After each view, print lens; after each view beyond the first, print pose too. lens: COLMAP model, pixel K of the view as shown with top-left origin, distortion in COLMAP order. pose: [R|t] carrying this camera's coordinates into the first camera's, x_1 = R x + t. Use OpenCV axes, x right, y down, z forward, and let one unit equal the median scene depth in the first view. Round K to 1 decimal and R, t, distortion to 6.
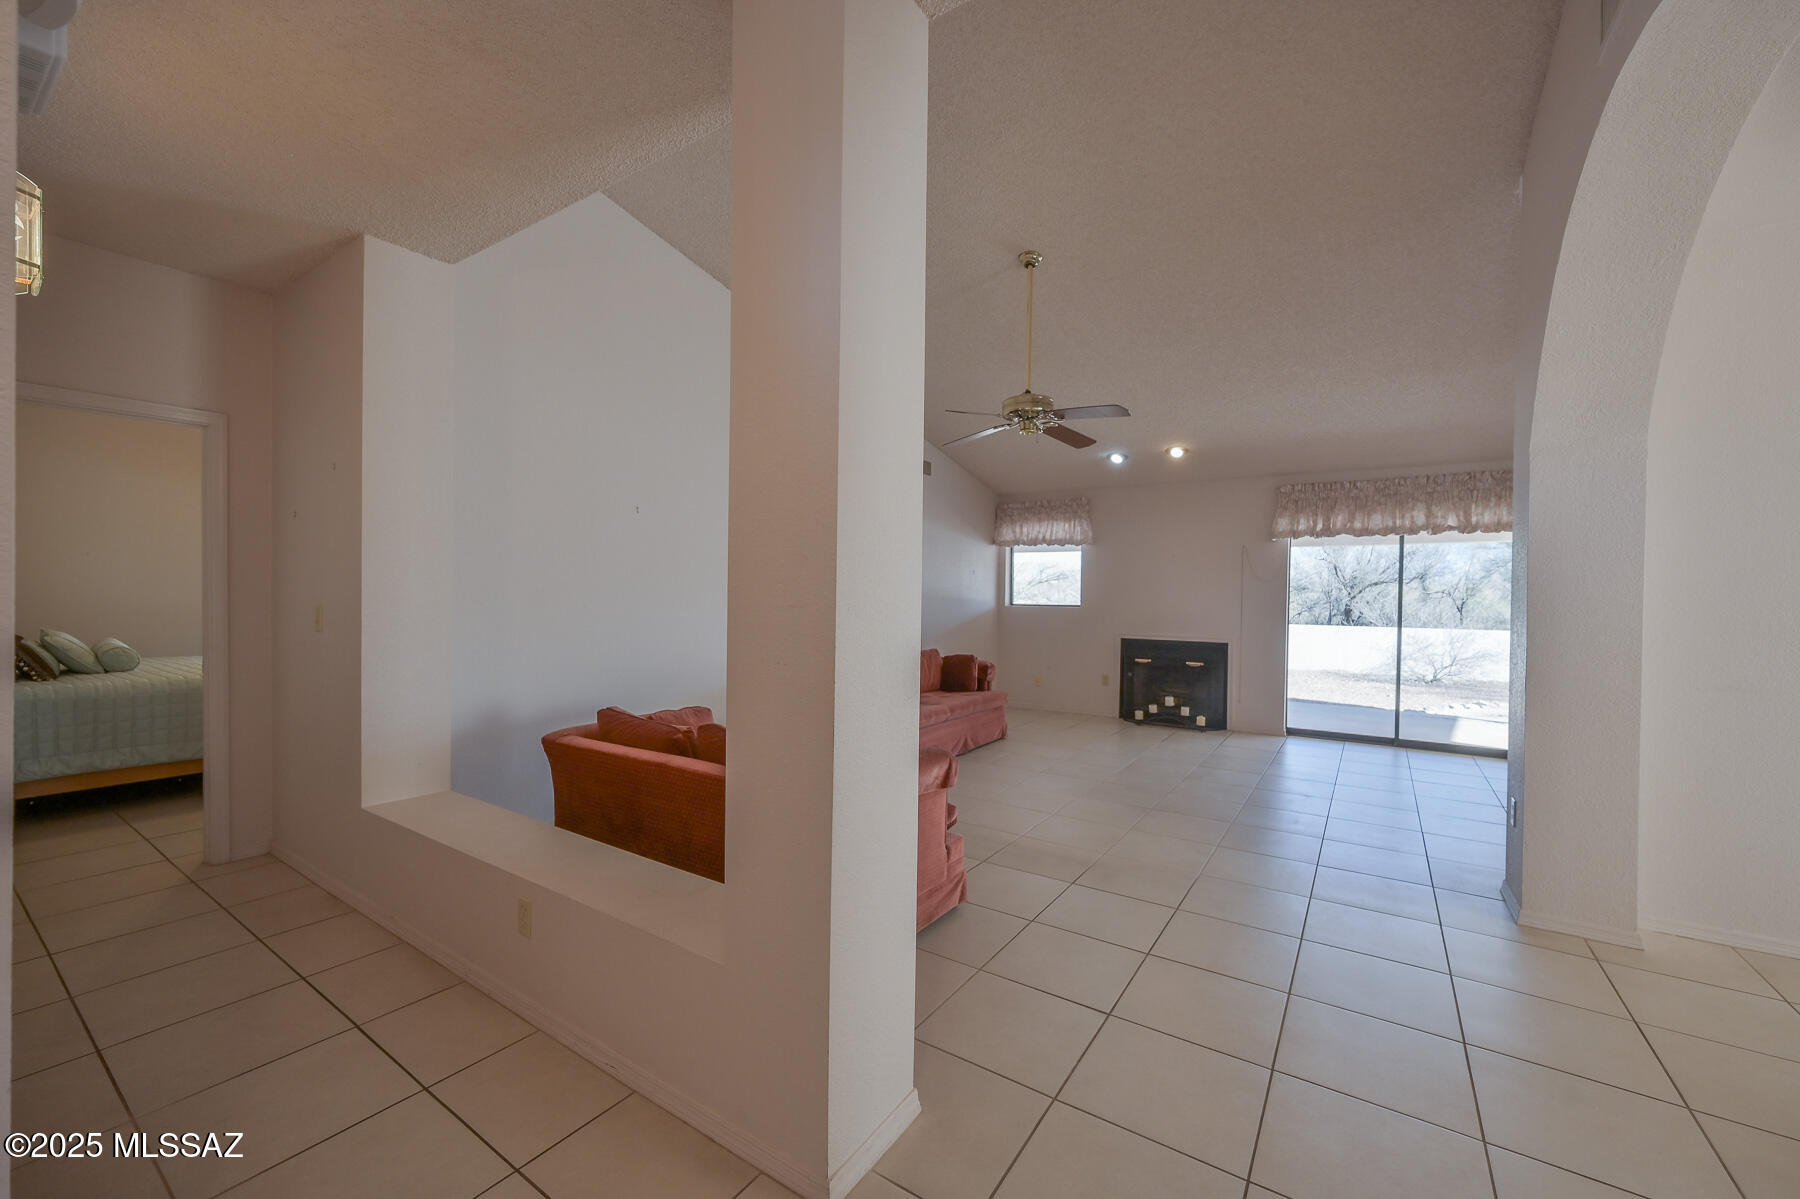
lens RADIAL K [[713.7, 0, 905.6], [0, 713.7, 602.0], [0, 0, 1]] dist [-0.002680, 0.000411]
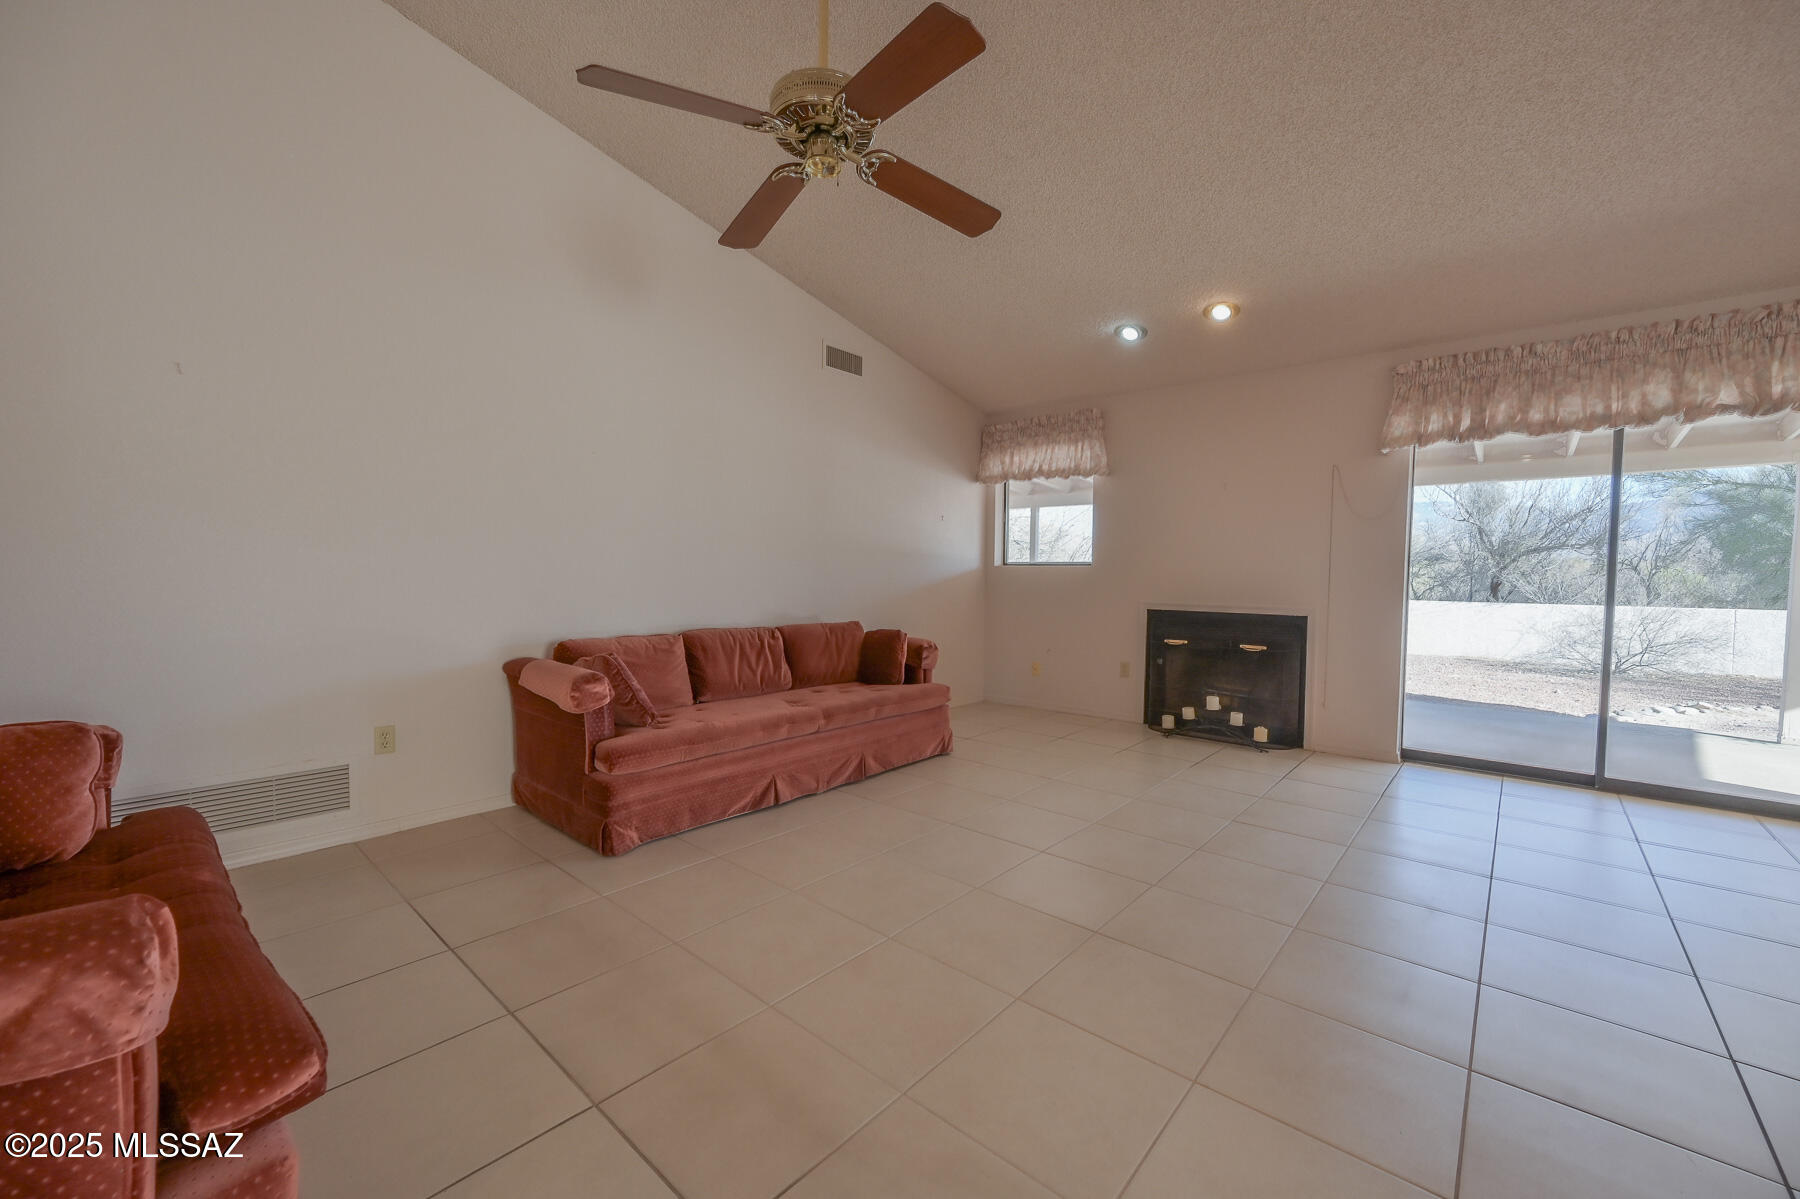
lens RADIAL K [[713.7, 0, 905.6], [0, 713.7, 602.0], [0, 0, 1]] dist [-0.002680, 0.000411]
pose [[0.991320, 0.002873, -0.131440, 0.172980], [0.000879, 0.999594, 0.028476, 0.025849], [0.131468, -0.028344, 0.990915, 0.304919]]
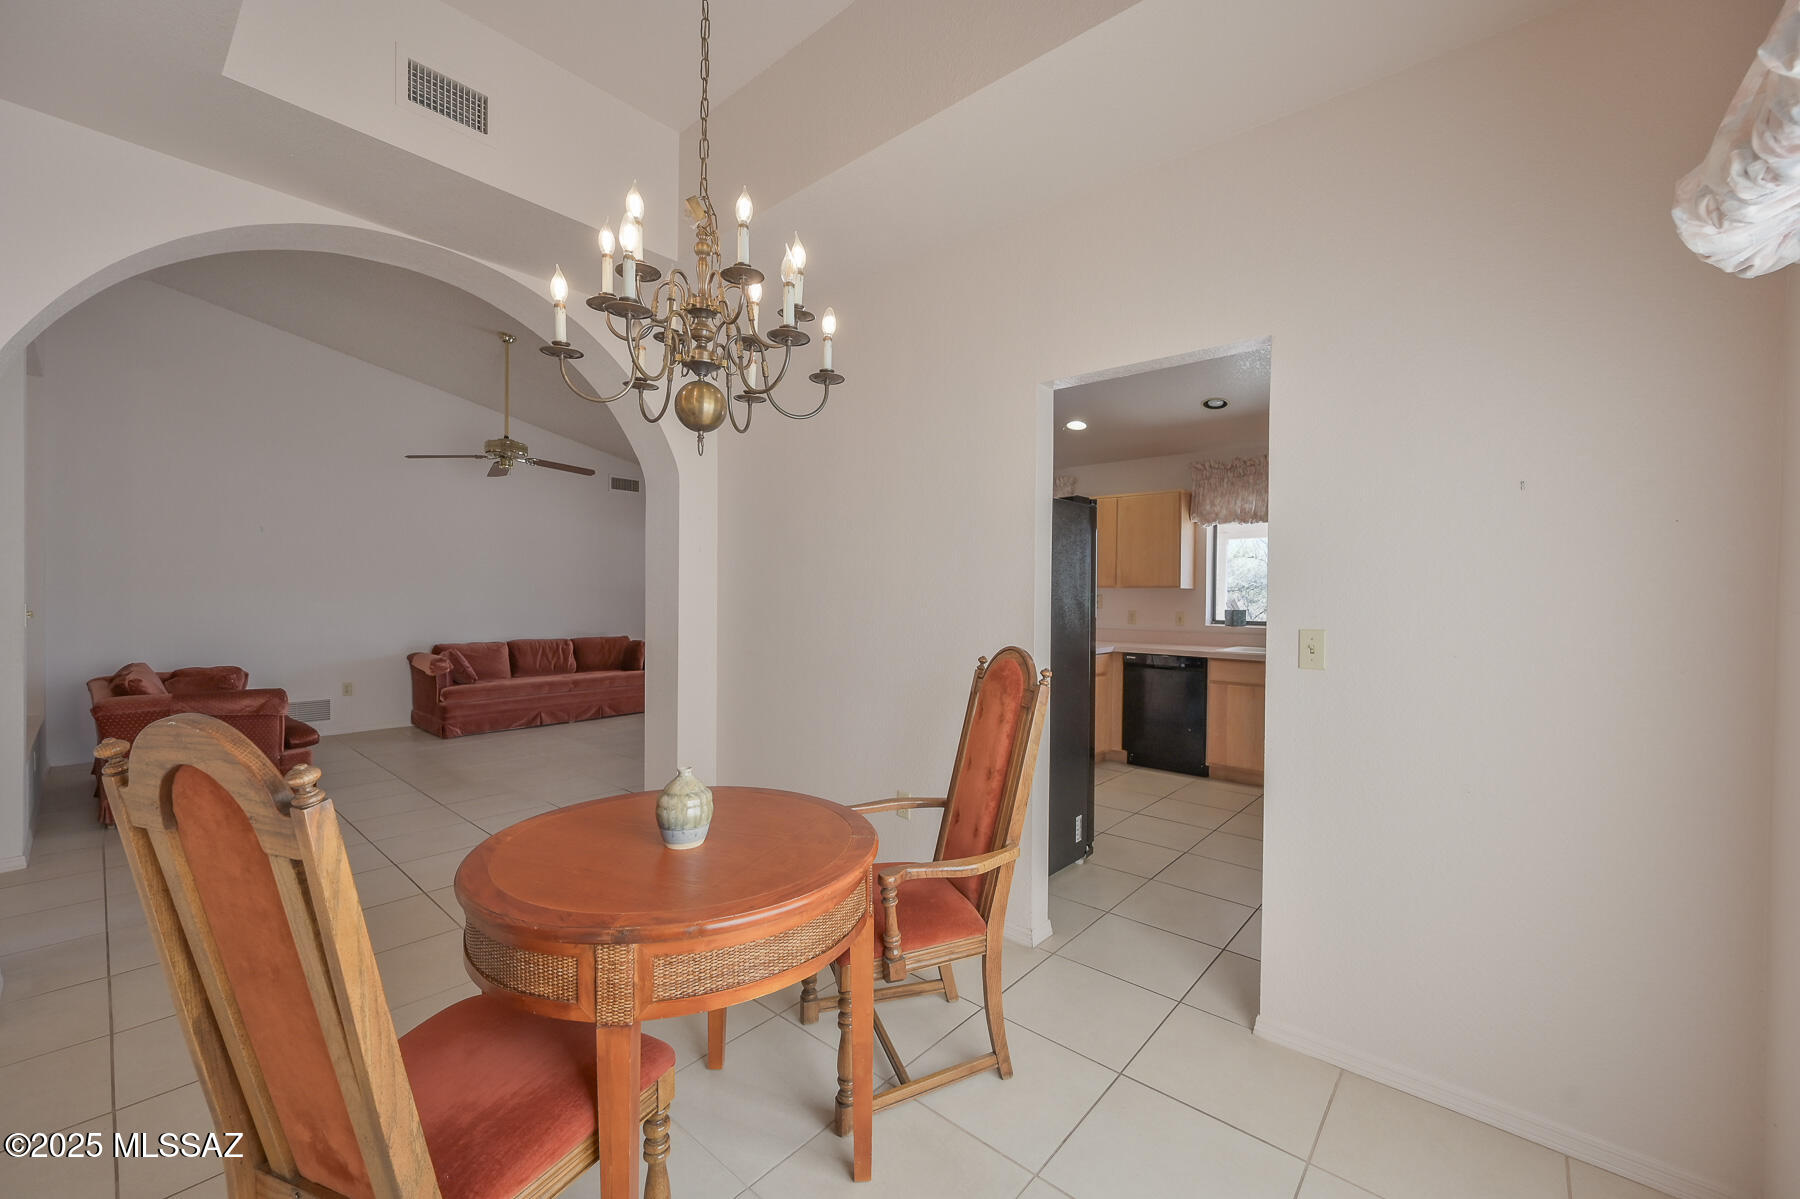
lens RADIAL K [[713.7, 0, 905.6], [0, 713.7, 602.0], [0, 0, 1]] dist [-0.002680, 0.000411]
pose [[0.992448, -0.002697, -0.122637, 0.633601], [0.002650, 0.999996, -0.000549, 0.009451], [0.122638, 0.000220, 0.992451, -0.137267]]
